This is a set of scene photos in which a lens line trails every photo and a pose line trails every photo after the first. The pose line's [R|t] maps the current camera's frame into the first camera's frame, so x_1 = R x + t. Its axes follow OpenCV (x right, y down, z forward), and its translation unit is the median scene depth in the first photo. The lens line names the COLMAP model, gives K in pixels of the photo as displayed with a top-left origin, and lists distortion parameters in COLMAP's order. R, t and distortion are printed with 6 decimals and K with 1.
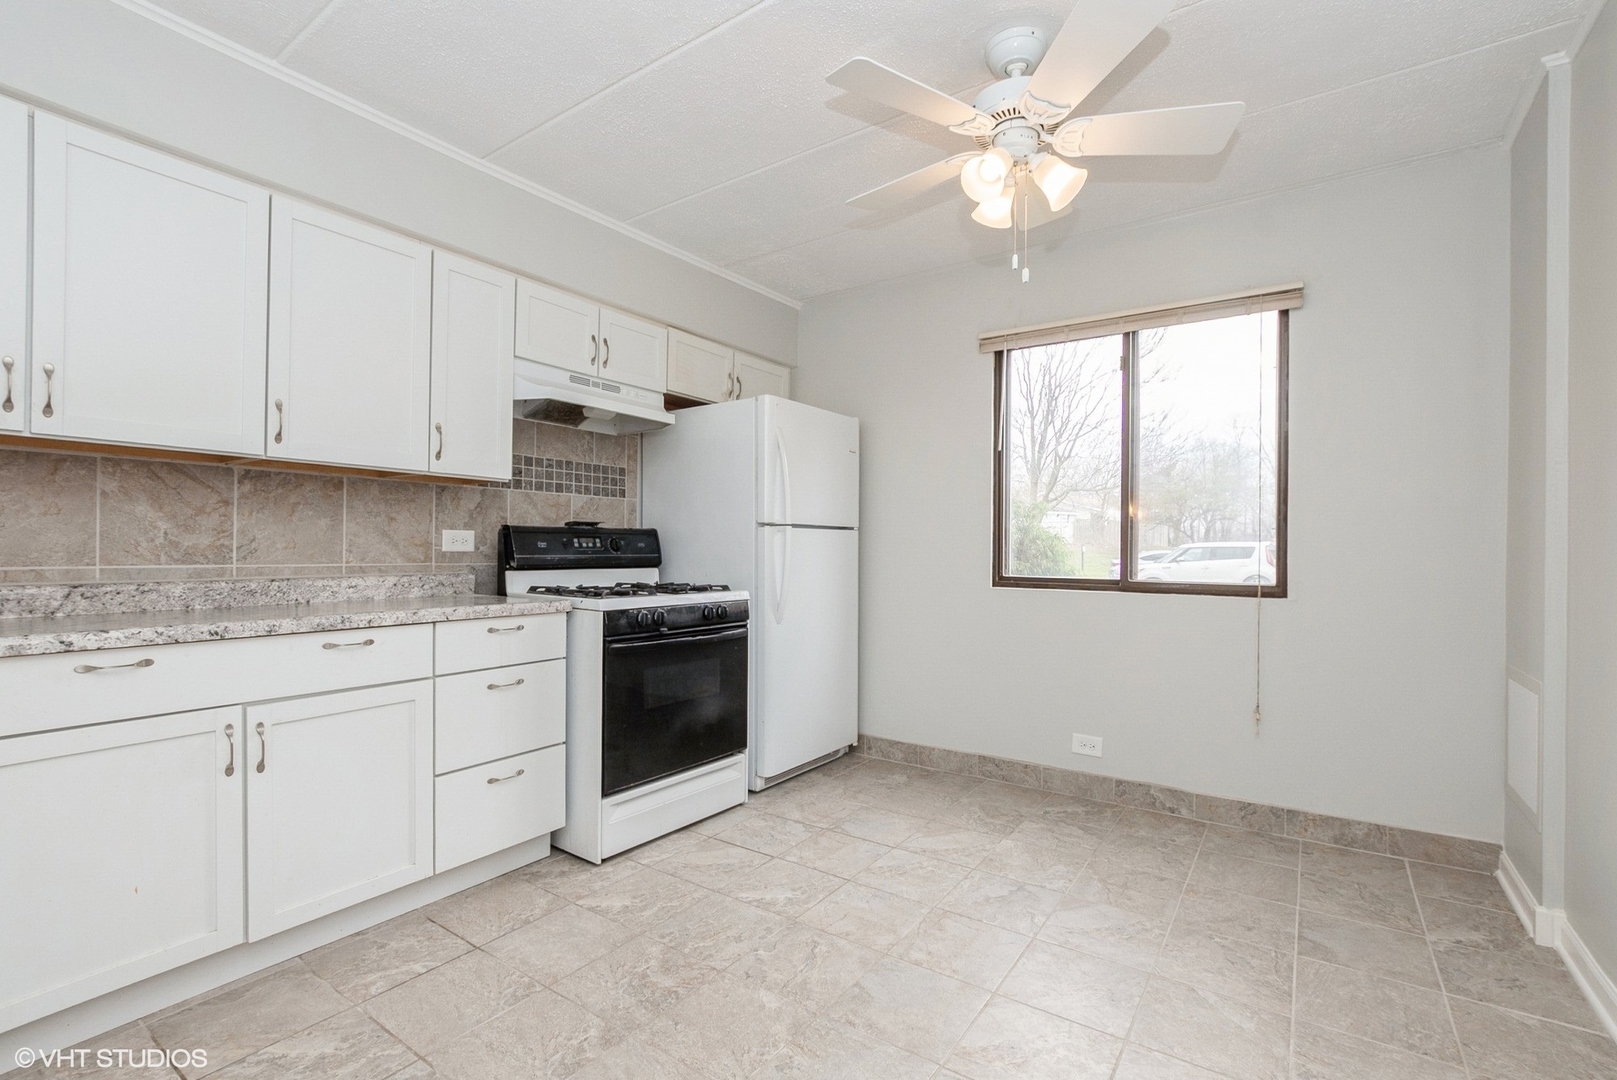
lens RADIAL K [[735.9, 0, 805.2], [0, 735.9, 544.0], [0, 0, 1]] dist [-0.014962, 0.005141]
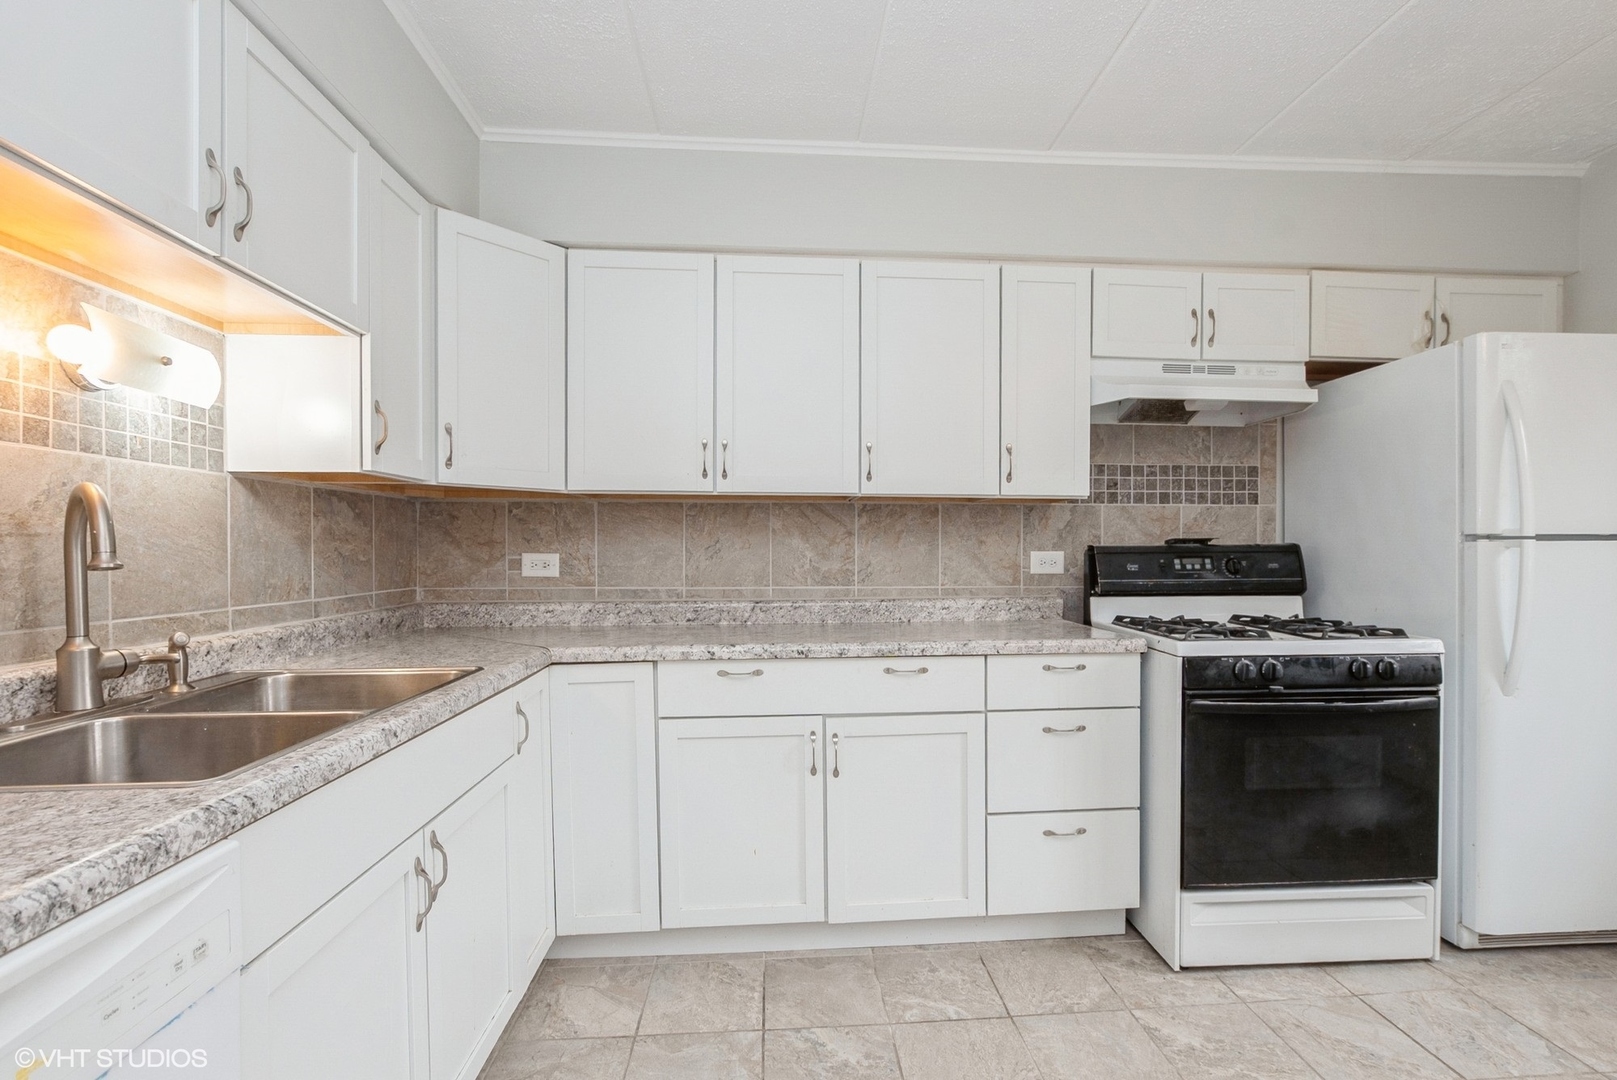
lens RADIAL K [[735.9, 0, 817.4], [0, 735.9, 554.8], [0, 0, 1]] dist [-0.014962, 0.005141]
pose [[0.633395, -0.002342, -0.773825, 0.088257], [0.015377, 0.999836, 0.009561, -0.032415], [0.773676, -0.017955, 0.633327, 0.190697]]
